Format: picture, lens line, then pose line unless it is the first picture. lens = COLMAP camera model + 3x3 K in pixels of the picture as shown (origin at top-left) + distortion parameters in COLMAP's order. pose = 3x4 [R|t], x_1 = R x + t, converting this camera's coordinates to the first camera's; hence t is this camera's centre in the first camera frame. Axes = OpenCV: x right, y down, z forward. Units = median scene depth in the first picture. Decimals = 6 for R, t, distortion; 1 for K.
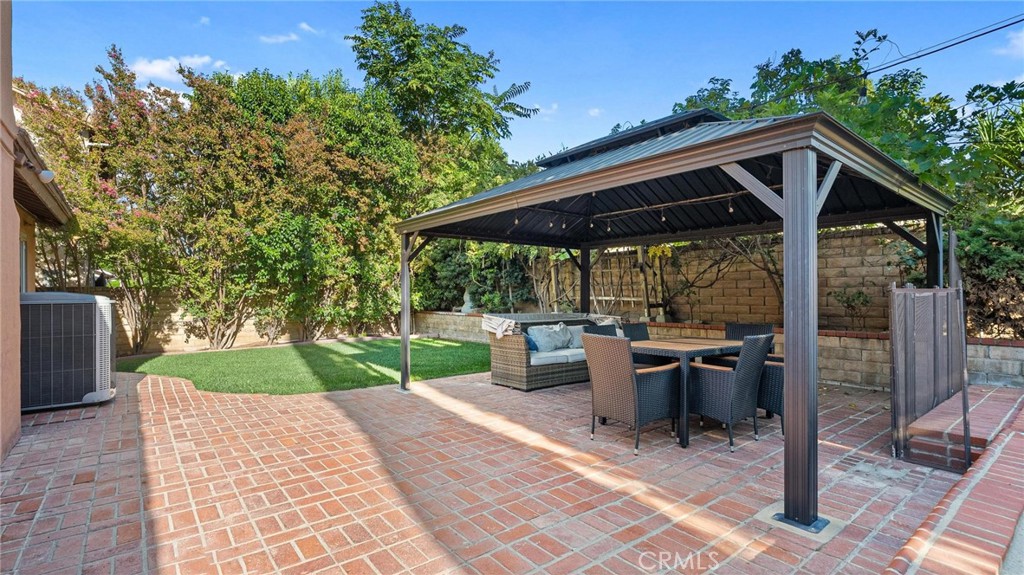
lens RADIAL K [[479.3, 0, 507.1], [0, 479.3, 289.9], [0, 0, 1]] dist [0.001503, 0.000389]
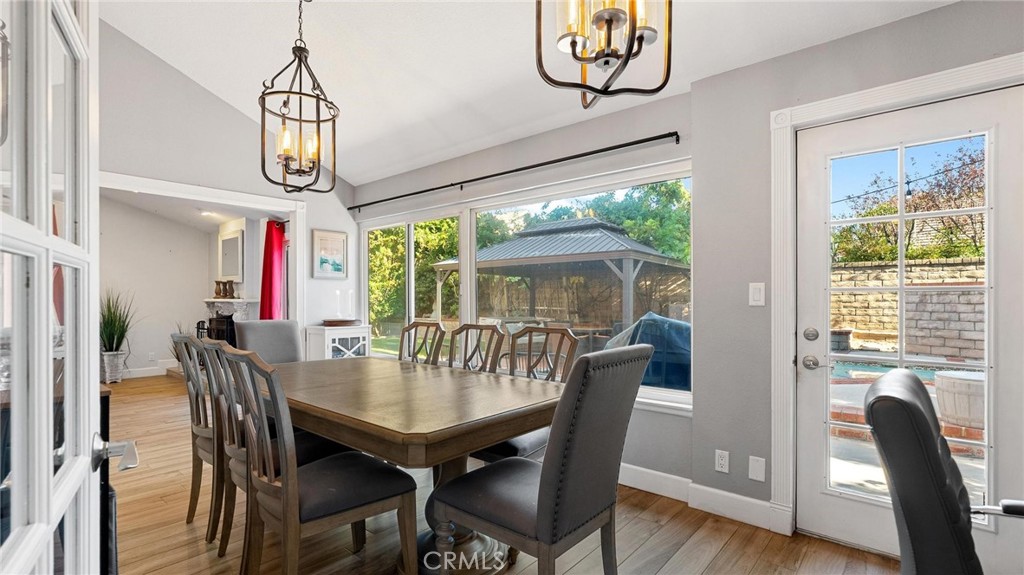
lens RADIAL K [[472.6, 0, 510.0], [0, 472.6, 302.1], [0, 0, 1]] dist [-0.002626, 0.000474]
pose [[0.982523, 0.008206, 0.185958, -0.156985], [-0.008690, 0.999961, 0.001788, -0.002651], [-0.185936, -0.003373, 0.982556, -0.415217]]
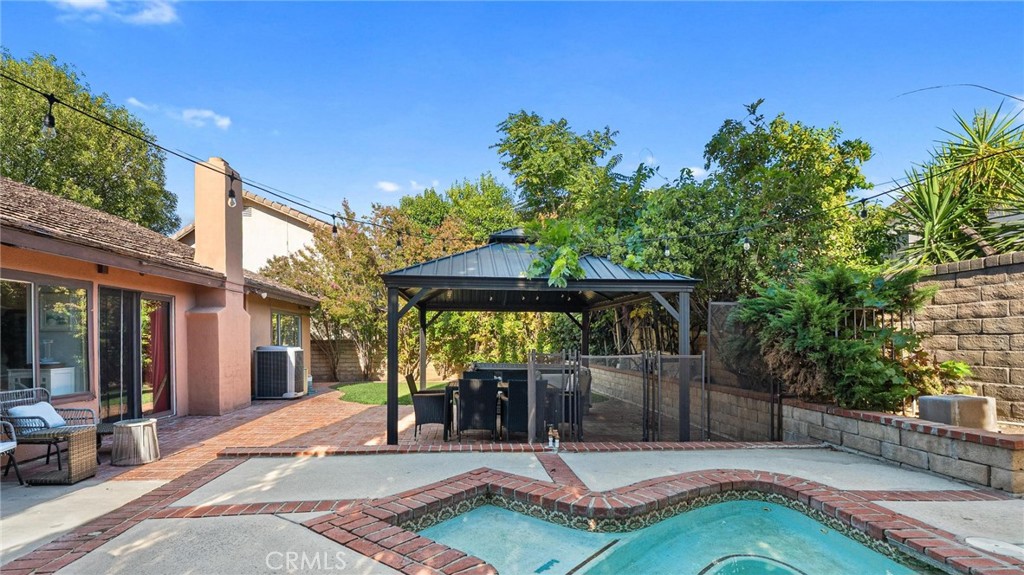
lens RADIAL K [[500.7, 0, 491.9], [0, 500.7, 346.4], [0, 0, 1]] dist [-0.004463, -0.000347]
pose [[0.814809, 0.011612, -0.579613, 0.529364], [0.000377, 0.999789, 0.020560, -0.018167], [0.579729, -0.016971, 0.814633, -0.126760]]
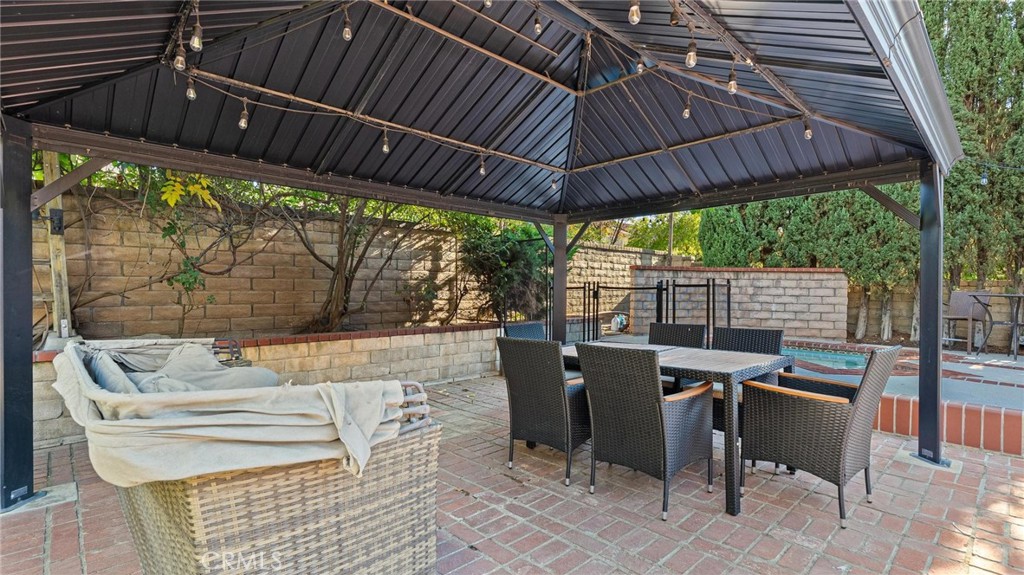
lens RADIAL K [[469.1, 0, 510.8], [0, 469.1, 293.5], [0, 0, 1]] dist [-0.002632, 0.000319]
pose [[-0.078331, -0.006570, 0.996906, -0.125658], [-0.012462, 0.999907, 0.005611, 0.007615], [-0.996850, -0.011984, -0.078405, 0.524813]]
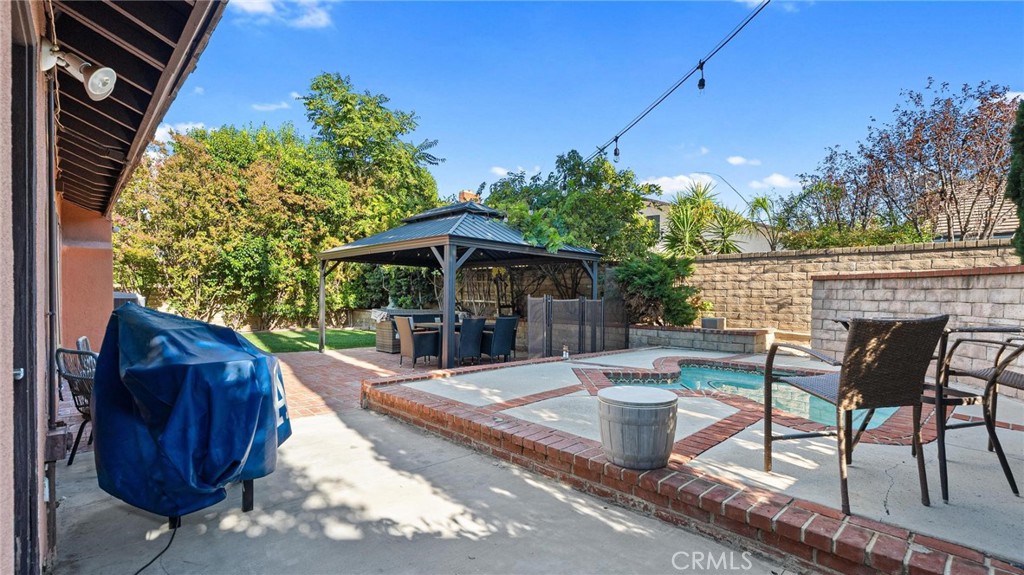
lens RADIAL K [[472.6, 0, 510.0], [0, 472.6, 302.1], [0, 0, 1]] dist [-0.002626, 0.000474]
pose [[0.996938, 0.015220, 0.076702, 0.175842], [-0.016654, 0.999698, 0.018089, -0.006013], [-0.076404, -0.019311, 0.996890, -0.386361]]
